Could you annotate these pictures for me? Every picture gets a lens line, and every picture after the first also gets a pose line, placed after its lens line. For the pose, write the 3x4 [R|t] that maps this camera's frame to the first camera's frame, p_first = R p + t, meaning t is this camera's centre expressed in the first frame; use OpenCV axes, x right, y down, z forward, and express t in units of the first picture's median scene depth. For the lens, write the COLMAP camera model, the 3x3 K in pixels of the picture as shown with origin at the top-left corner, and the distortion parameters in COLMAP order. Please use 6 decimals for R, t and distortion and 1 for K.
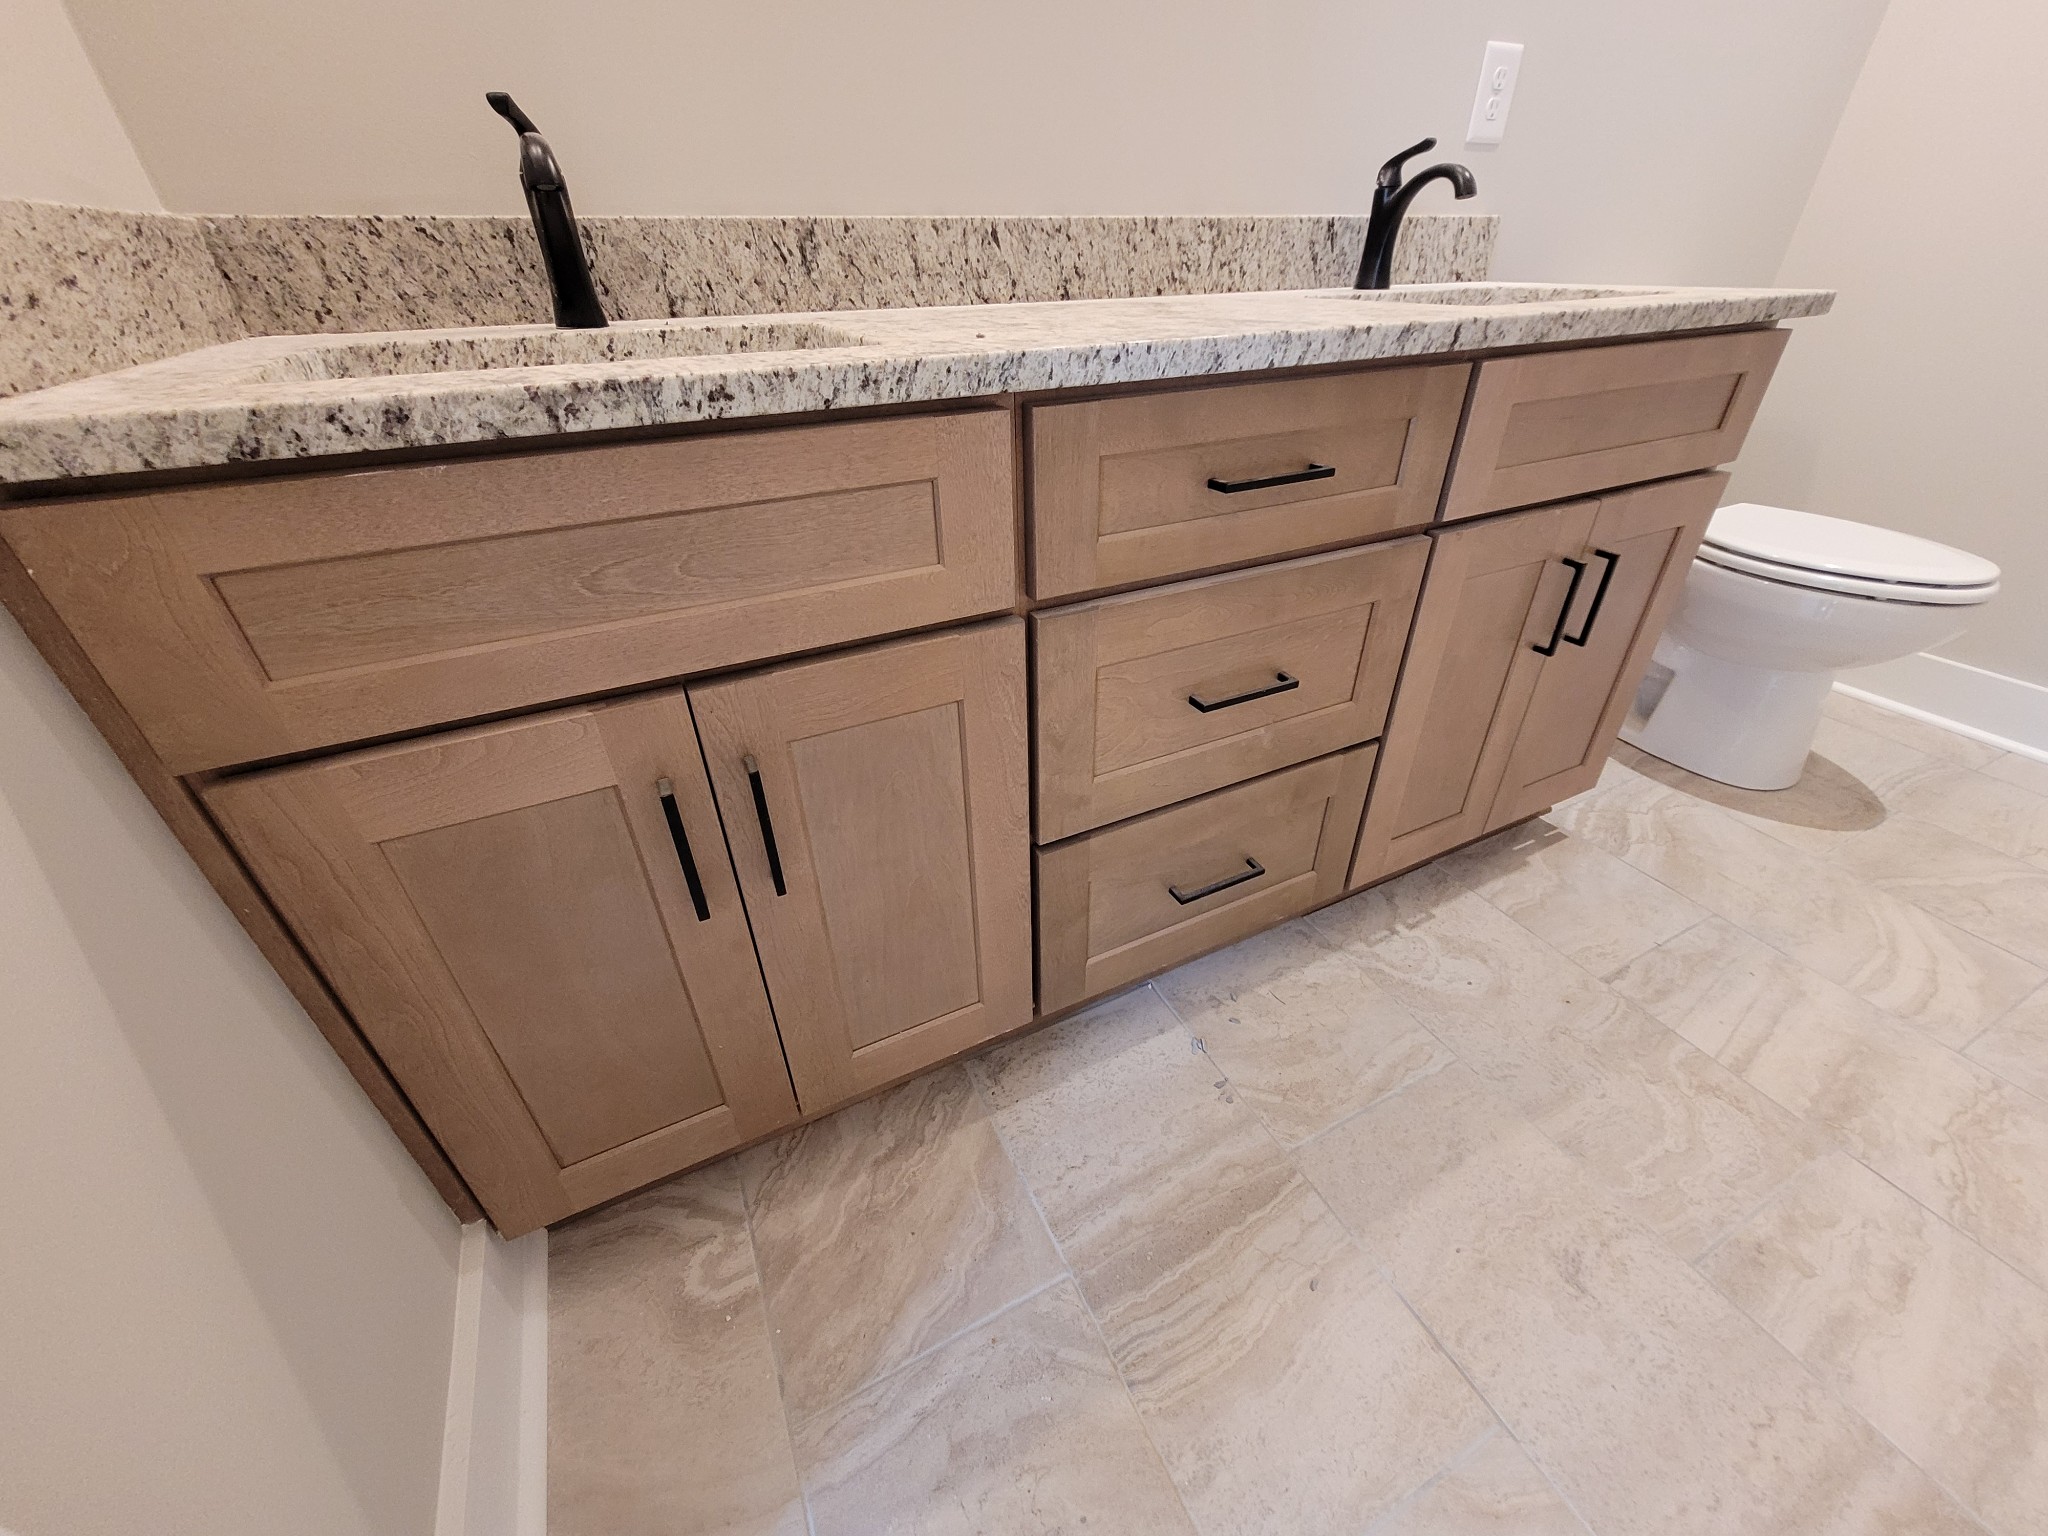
lens RADIAL K [[801.2, 0, 1024.6], [0, 801.2, 765.7], [0, 0, 1]] dist [0.000089, 0.000303]
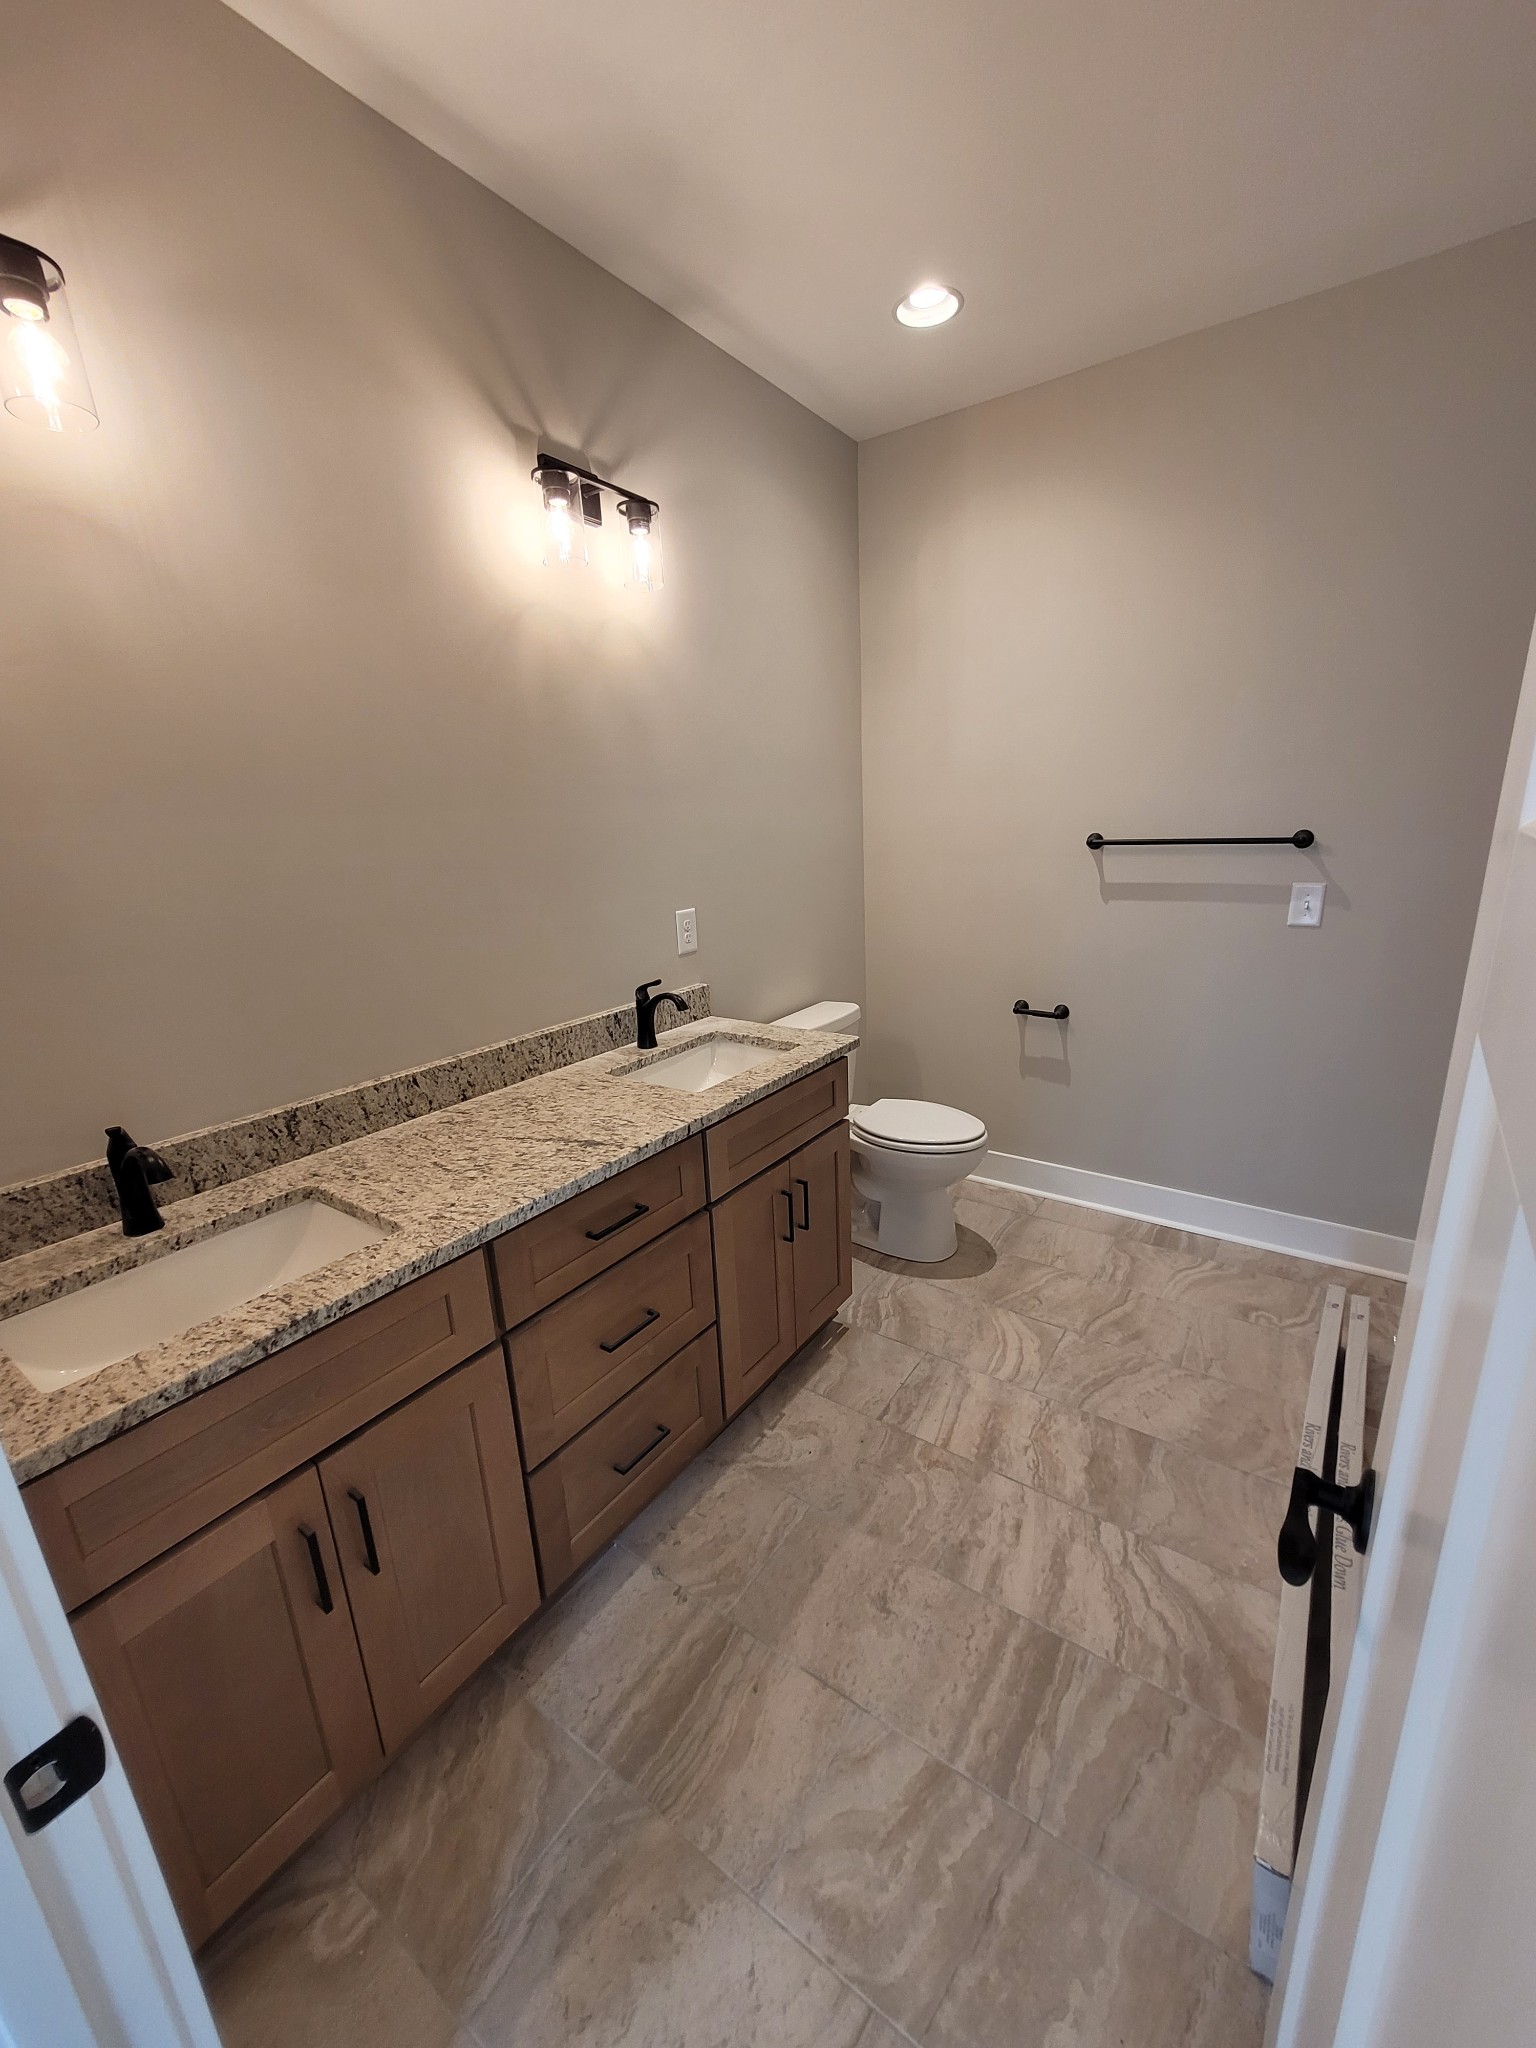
lens RADIAL K [[801.2, 0, 799.6], [0, 801.2, 1035.3], [0, 0, 1]] dist [0.000089, 0.000303]
pose [[0.863262, -0.139896, 0.484982, -0.156743], [0.284452, 0.928556, -0.238474, -0.163497], [-0.416971, 0.343820, 0.841382, -0.807343]]
